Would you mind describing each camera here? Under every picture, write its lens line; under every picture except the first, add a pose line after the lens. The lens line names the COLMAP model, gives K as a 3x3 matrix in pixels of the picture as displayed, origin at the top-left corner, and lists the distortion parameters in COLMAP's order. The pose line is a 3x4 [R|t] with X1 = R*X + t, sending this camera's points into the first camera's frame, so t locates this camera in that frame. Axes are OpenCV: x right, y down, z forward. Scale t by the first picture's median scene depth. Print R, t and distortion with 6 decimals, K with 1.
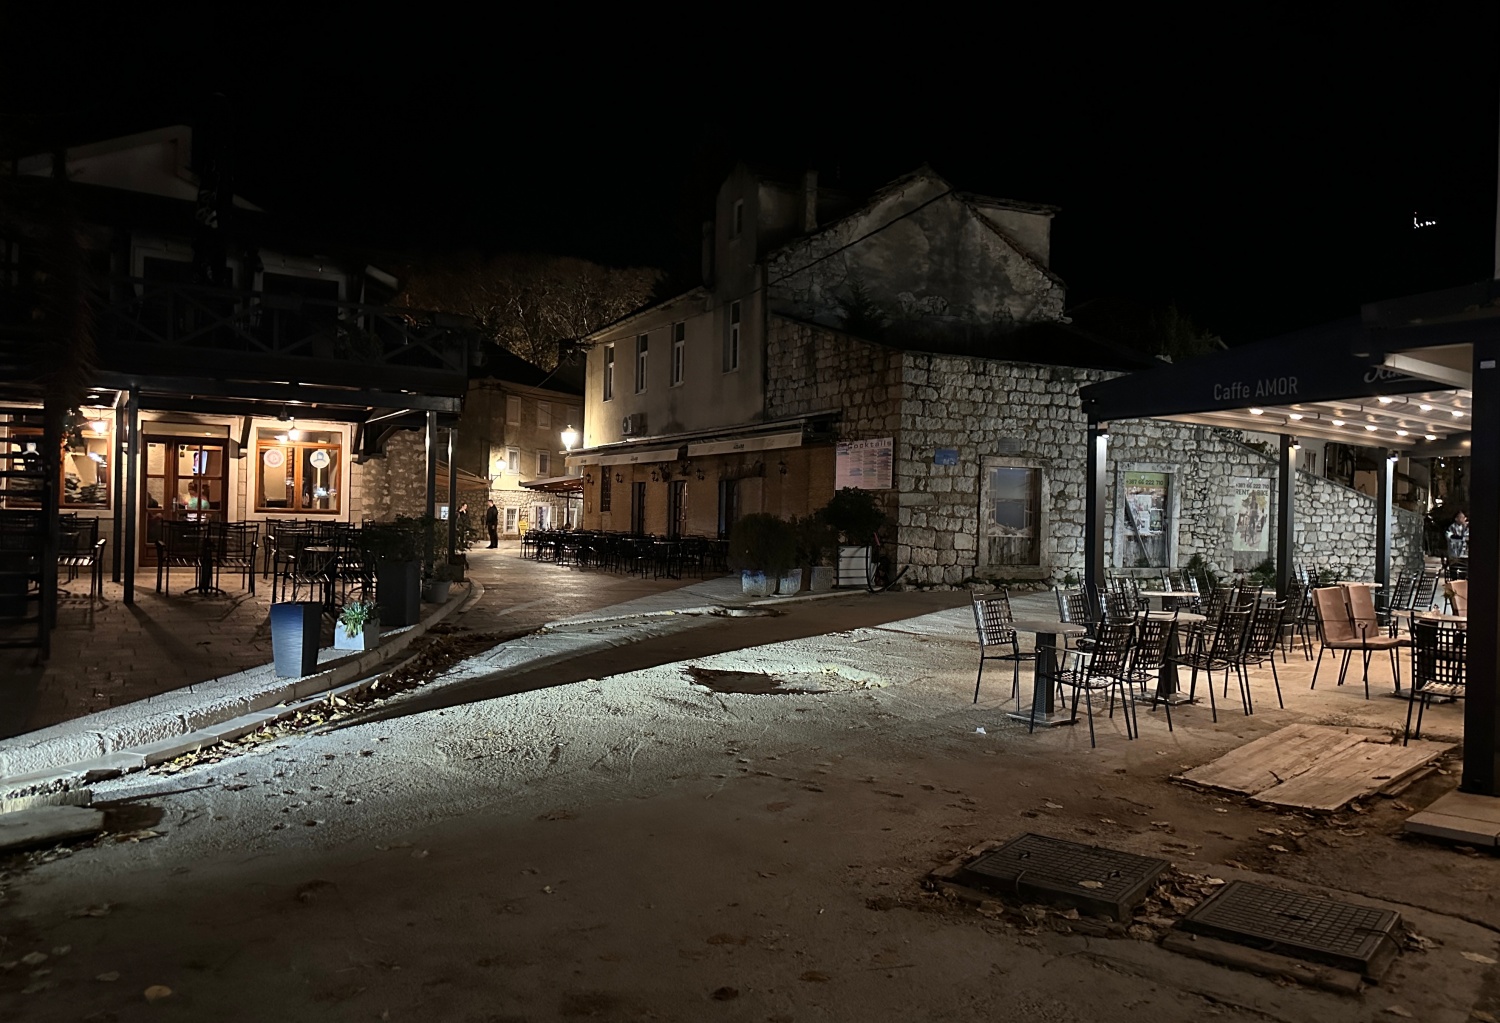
lens RADIAL K [[1081.5, 0, 750.8], [0, 1081.5, 513.9], [0, 0, 1]] dist [0.009460, -0.027533]
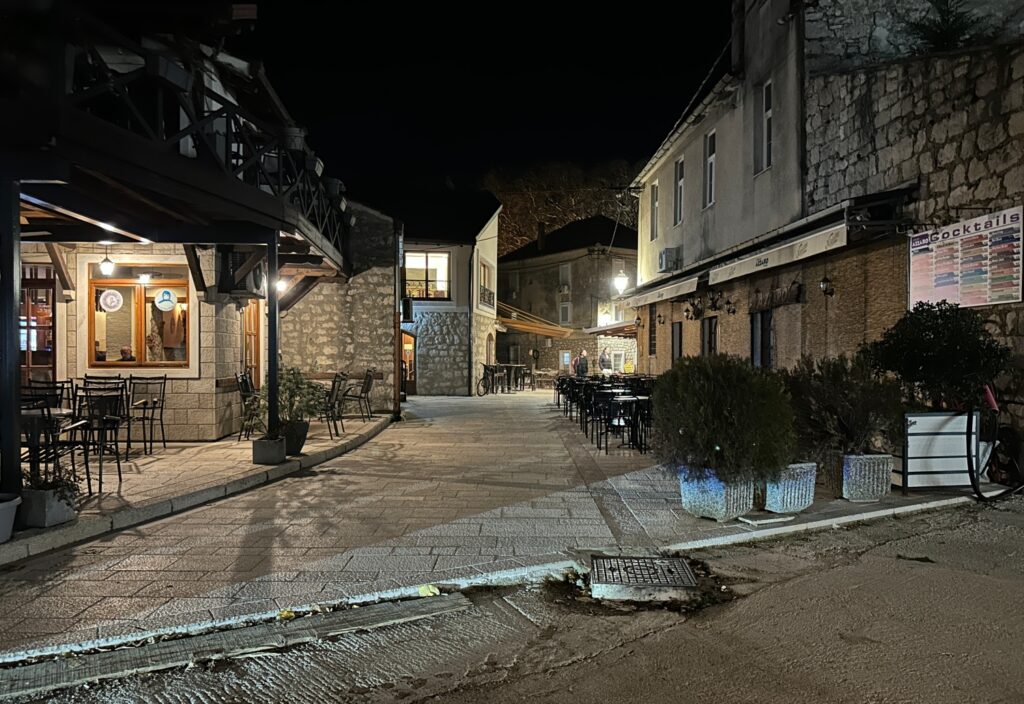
lens RADIAL K [[738.3, 0, 497.0], [0, 738.3, 365.1], [0, 0, 1]] dist [0.009460, -0.027533]
pose [[0.891233, -0.017014, -0.453227, 0.057055], [0.021717, 0.999751, 0.005174, 0.000540], [0.453026, -0.014454, 0.891380, 0.501290]]
